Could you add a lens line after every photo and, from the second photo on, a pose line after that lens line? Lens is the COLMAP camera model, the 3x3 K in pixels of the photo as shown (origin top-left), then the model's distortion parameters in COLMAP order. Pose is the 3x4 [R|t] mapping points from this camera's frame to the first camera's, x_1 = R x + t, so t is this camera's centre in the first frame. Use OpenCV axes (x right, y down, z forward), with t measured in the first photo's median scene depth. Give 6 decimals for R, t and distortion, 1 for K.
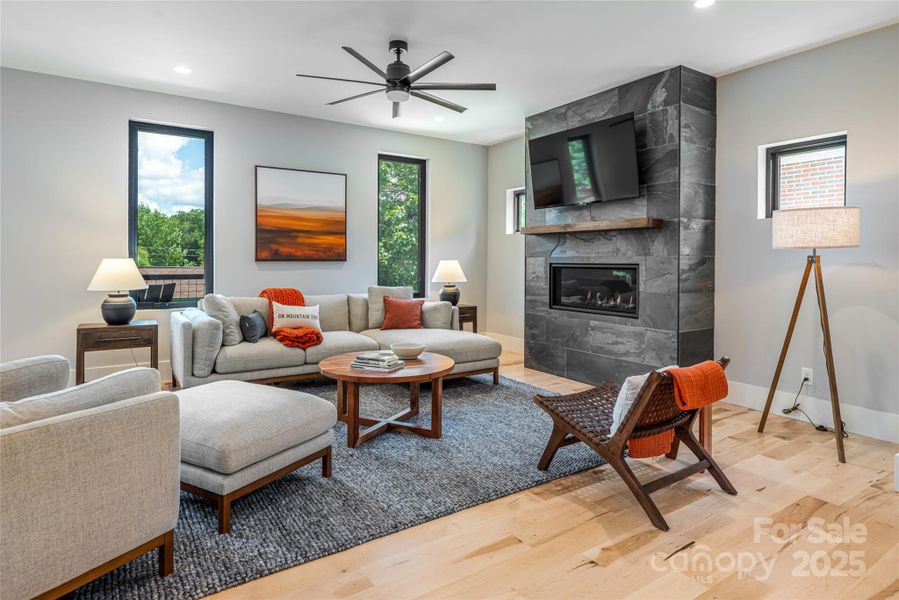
lens RADIAL K [[510.1, 0, 443.4], [0, 510.1, 264.9], [0, 0, 1]] dist [0.001055, 0.001469]
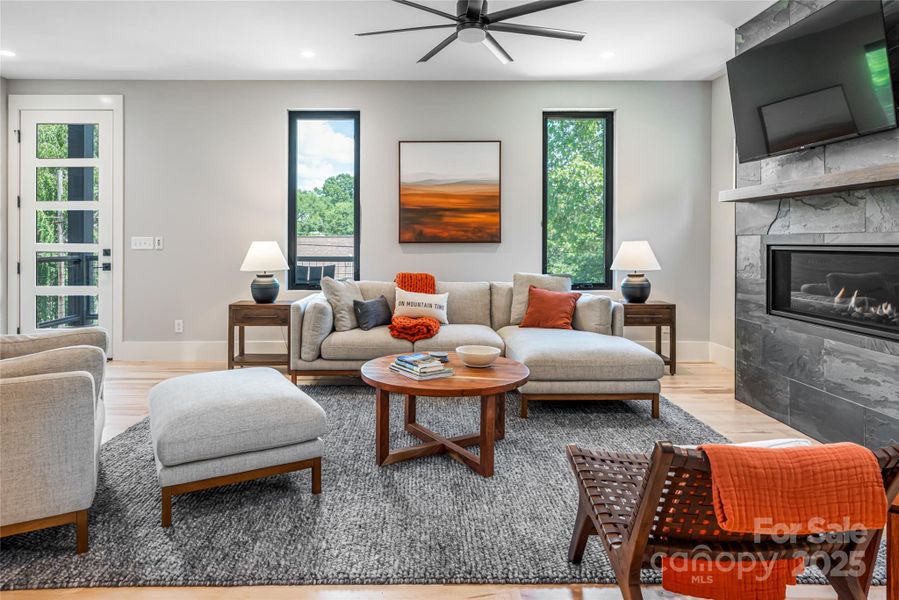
lens RADIAL K [[561.9, 0, 419.6], [0, 561.9, 244.9], [0, 0, 1]] dist [-0.006905, 0.012065]
pose [[0.836201, -0.002652, -0.548417, 0.255172], [-0.000205, 0.999987, -0.005149, 0.001091], [0.548424, 0.004419, 0.836189, 0.176610]]
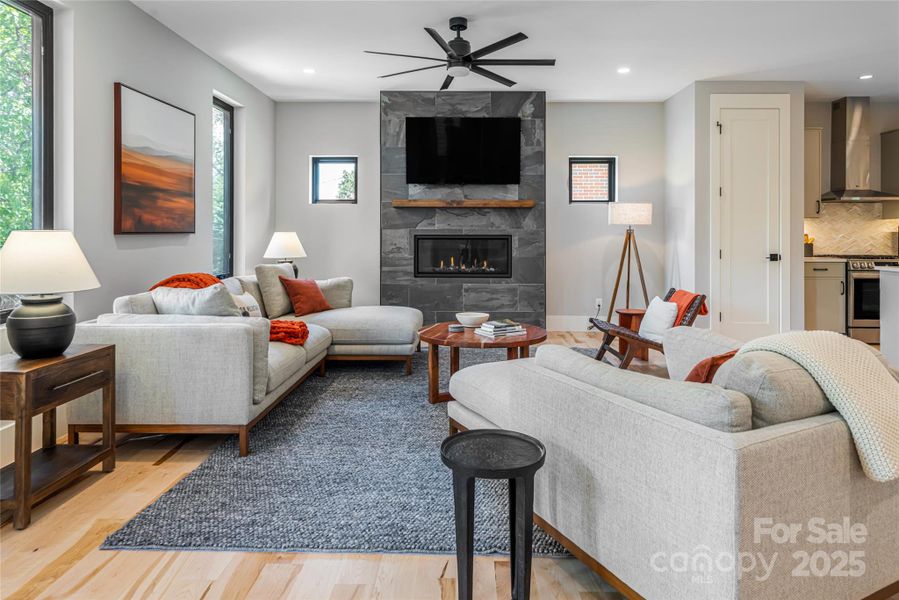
lens RADIAL K [[561.9, 0, 466.3], [0, 561.9, 235.3], [0, 0, 1]] dist [-0.006905, 0.012065]
pose [[0.549180, -0.006656, 0.835677, -0.789766], [0.007632, 0.999967, 0.002949, -0.005657], [-0.835669, 0.004758, 0.549213, 0.292824]]
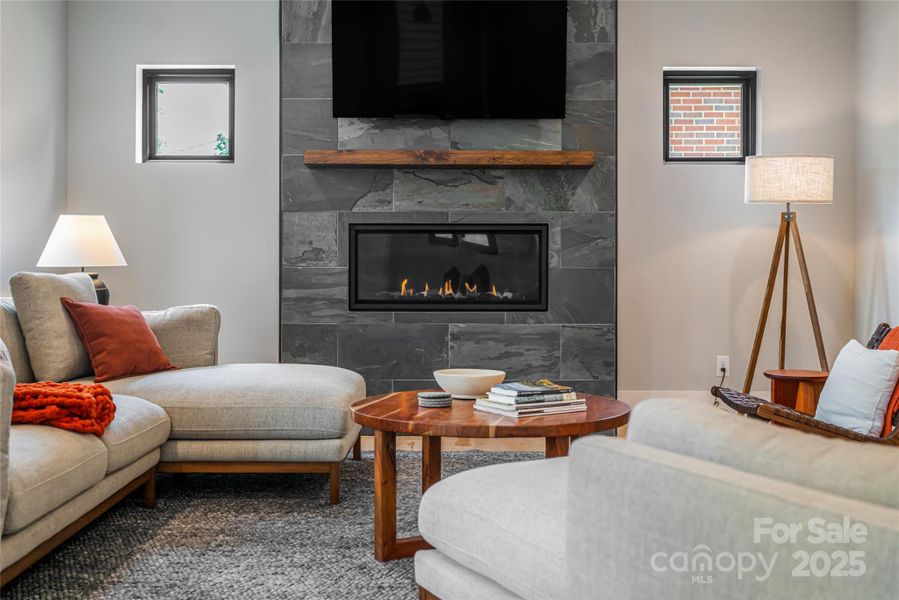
lens RADIAL K [[1045.9, 0, 471.1], [0, 1045.9, 266.5], [0, 0, 1]] dist [-0.023425, 0.000000]
pose [[0.536017, -0.008005, 0.844169, -0.693232], [0.007424, 0.999961, 0.004768, 0.040562], [-0.844175, 0.003711, 0.536055, 0.358021]]
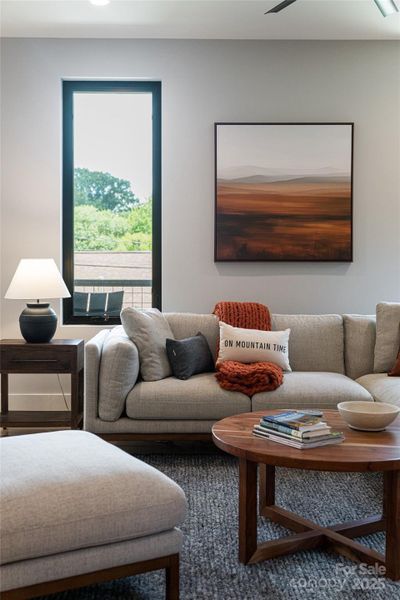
lens RADIAL K [[750.3, 0, 185.1], [0, 750.3, 281.6], [0, 0, 1]] dist [0.026849, 0.000000]
pose [[0.842017, 0.012218, -0.539312, 0.165052], [-0.002488, 0.999821, 0.018767, 0.000608], [0.539444, -0.014460, 0.841897, 0.133509]]
